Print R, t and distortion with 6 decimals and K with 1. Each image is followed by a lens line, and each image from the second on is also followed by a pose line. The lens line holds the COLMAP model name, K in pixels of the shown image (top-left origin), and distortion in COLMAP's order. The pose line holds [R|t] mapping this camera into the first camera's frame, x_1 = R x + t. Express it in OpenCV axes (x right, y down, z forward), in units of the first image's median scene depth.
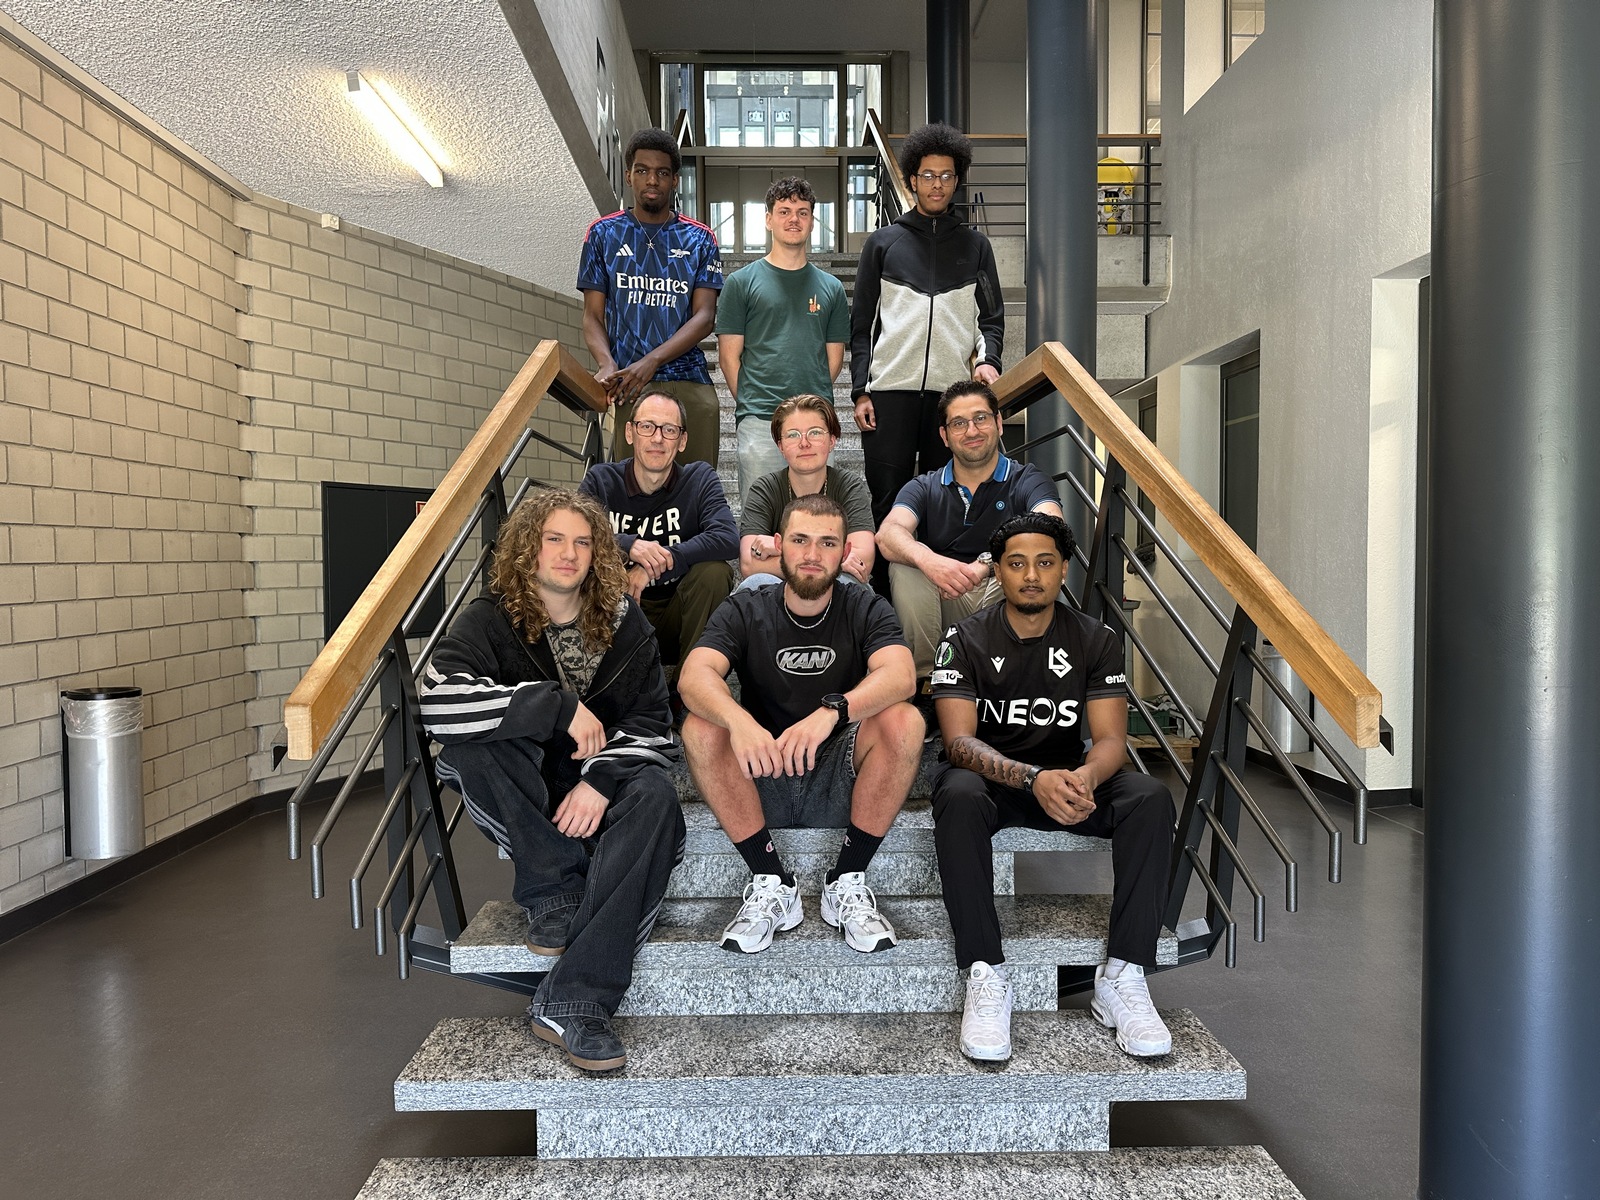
lens RADIAL K [[1134.1, 0, 790.5], [0, 1134.1, 599.7], [0, 0, 1]] dist [0.007425, -0.018452]
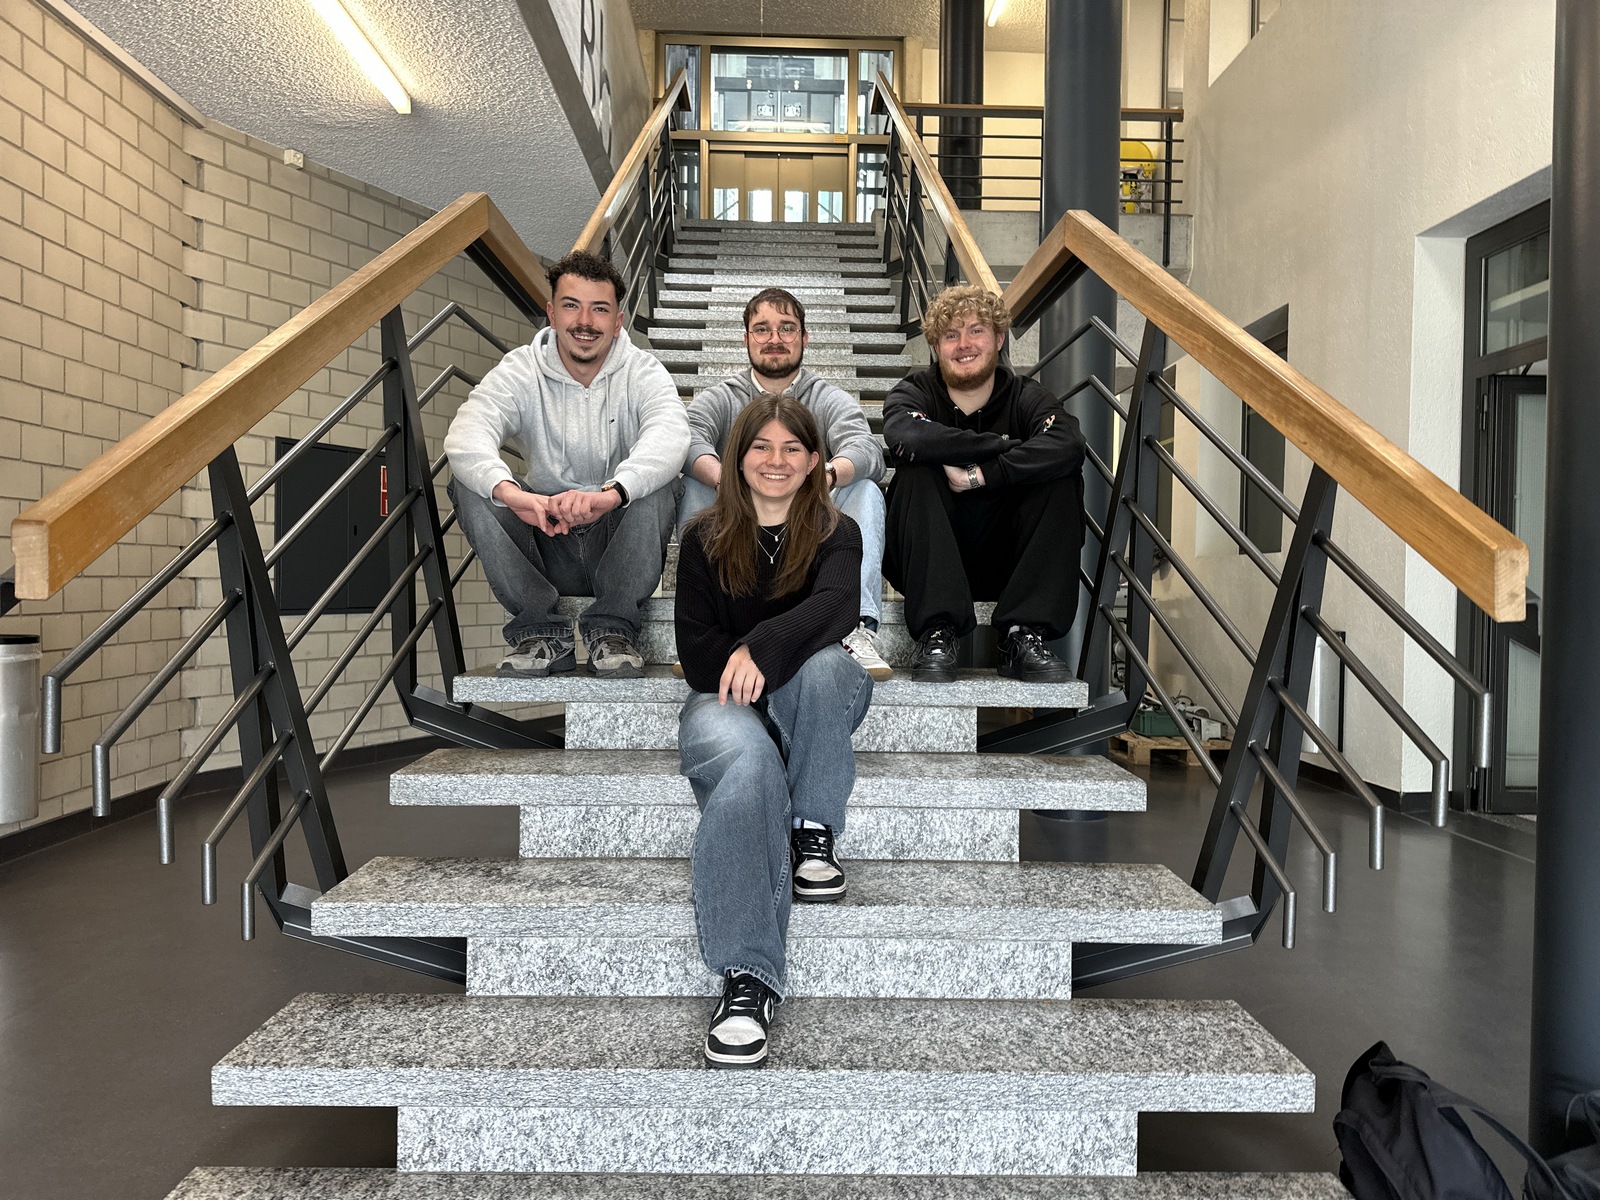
lens RADIAL K [[1134.1, 0, 800.9], [0, 1134.1, 604.1], [0, 0, 1]] dist [0.007425, -0.018452]
pose [[0.999770, 0.021174, 0.003362, 0.032161], [-0.021106, 0.999595, -0.019091, 0.091262], [-0.003765, 0.019015, 0.999812, 0.173213]]
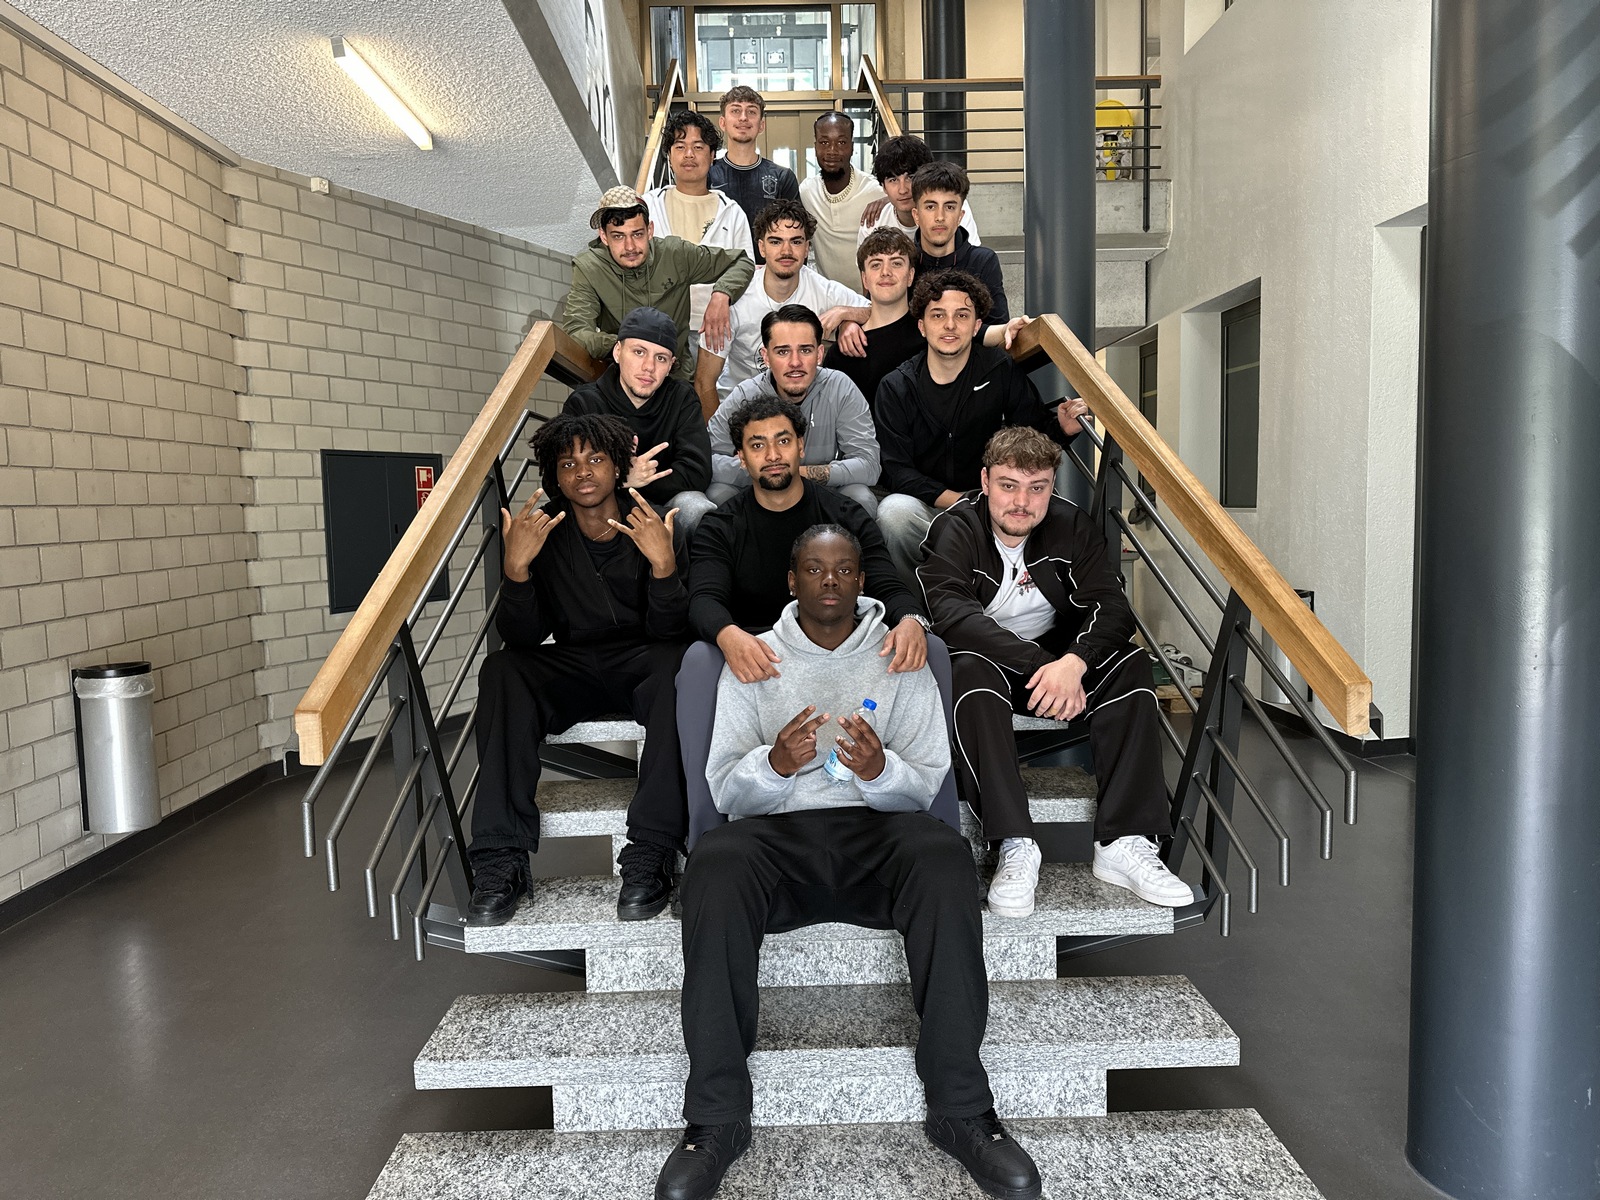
lens RADIAL K [[1134.1, 0, 790.0], [0, 1134.1, 599.4], [0, 0, 1]] dist [0.007425, -0.018452]
pose [[0.999859, -0.016526, -0.002940, 0.002444], [0.016649, 0.998693, 0.048324, -0.031039], [0.002138, -0.048366, 0.998827, -0.008772]]
